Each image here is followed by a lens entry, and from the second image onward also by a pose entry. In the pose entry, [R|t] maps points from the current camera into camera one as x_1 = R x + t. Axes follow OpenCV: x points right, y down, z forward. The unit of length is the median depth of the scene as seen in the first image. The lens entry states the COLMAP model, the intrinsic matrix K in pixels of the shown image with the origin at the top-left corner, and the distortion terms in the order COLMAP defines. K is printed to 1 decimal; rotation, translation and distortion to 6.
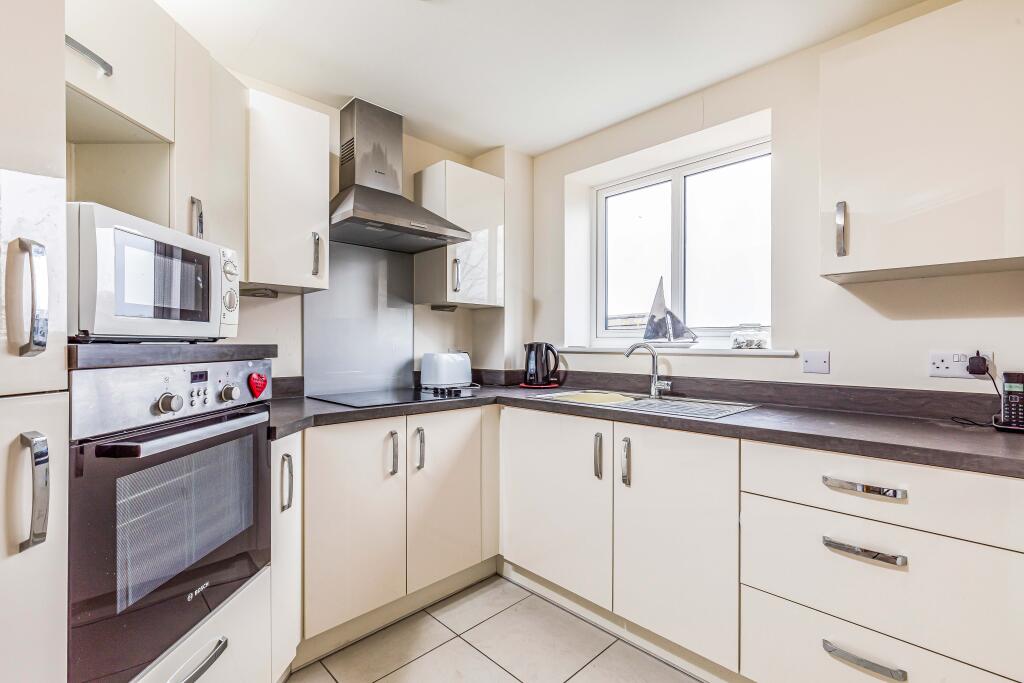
lens RADIAL K [[457.6, 0, 512.4], [0, 457.6, 342.6], [0, 0, 1]] dist [0.006994, -0.000461]
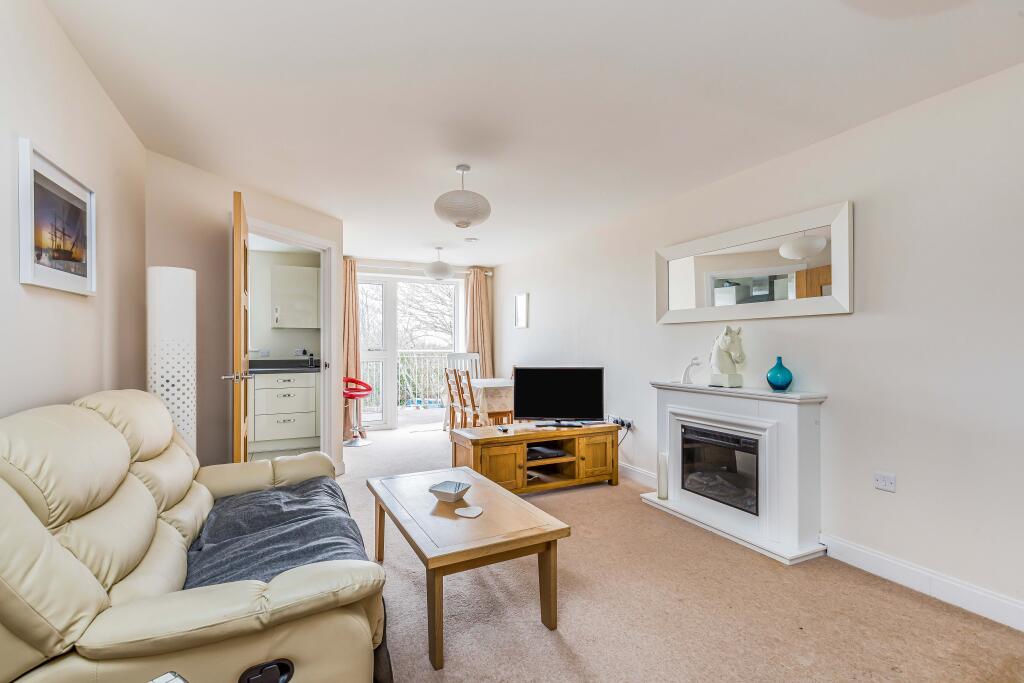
lens RADIAL K [[464.3, 0, 510.4], [0, 464.3, 343.0], [0, 0, 1]] dist [0.004858, -0.000464]
pose [[0.327114, 0.003728, 0.944977, -1.412404], [-0.000040, 0.999992, -0.003931, -0.009829], [-0.944985, 0.001248, 0.327112, -1.277557]]
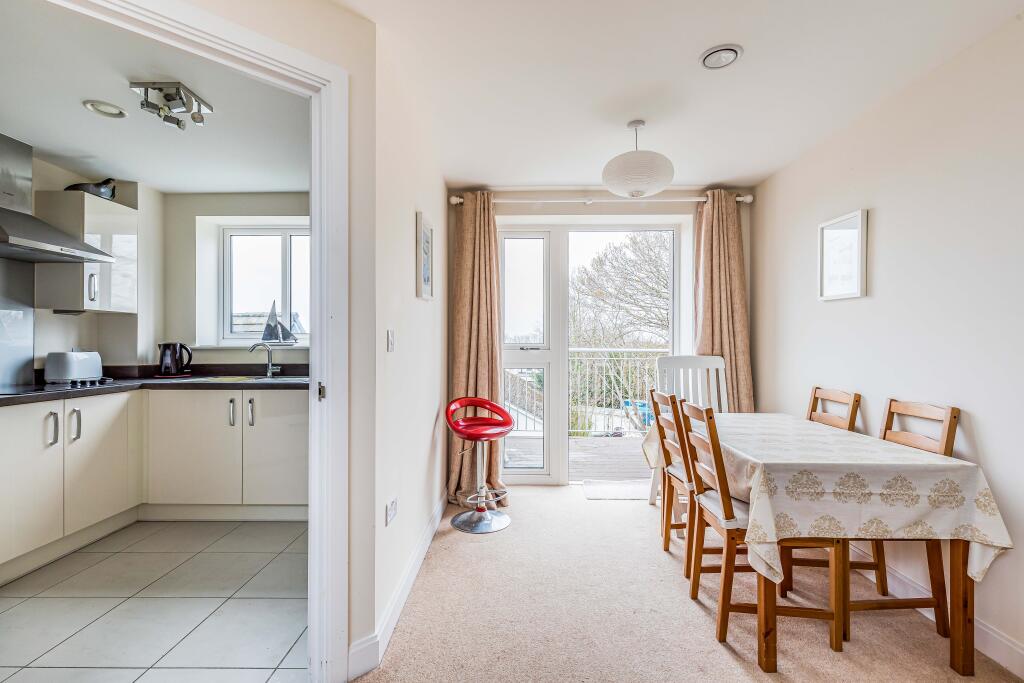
lens RADIAL K [[460.7, 0, 509.7], [0, 460.7, 343.0], [0, 0, 1]] dist [0.007481, -0.001191]
pose [[0.711812, -0.001118, 0.702369, -0.211739], [-0.000491, 0.999998, 0.002090, -0.003169], [-0.702369, -0.001833, 0.711810, -0.691696]]
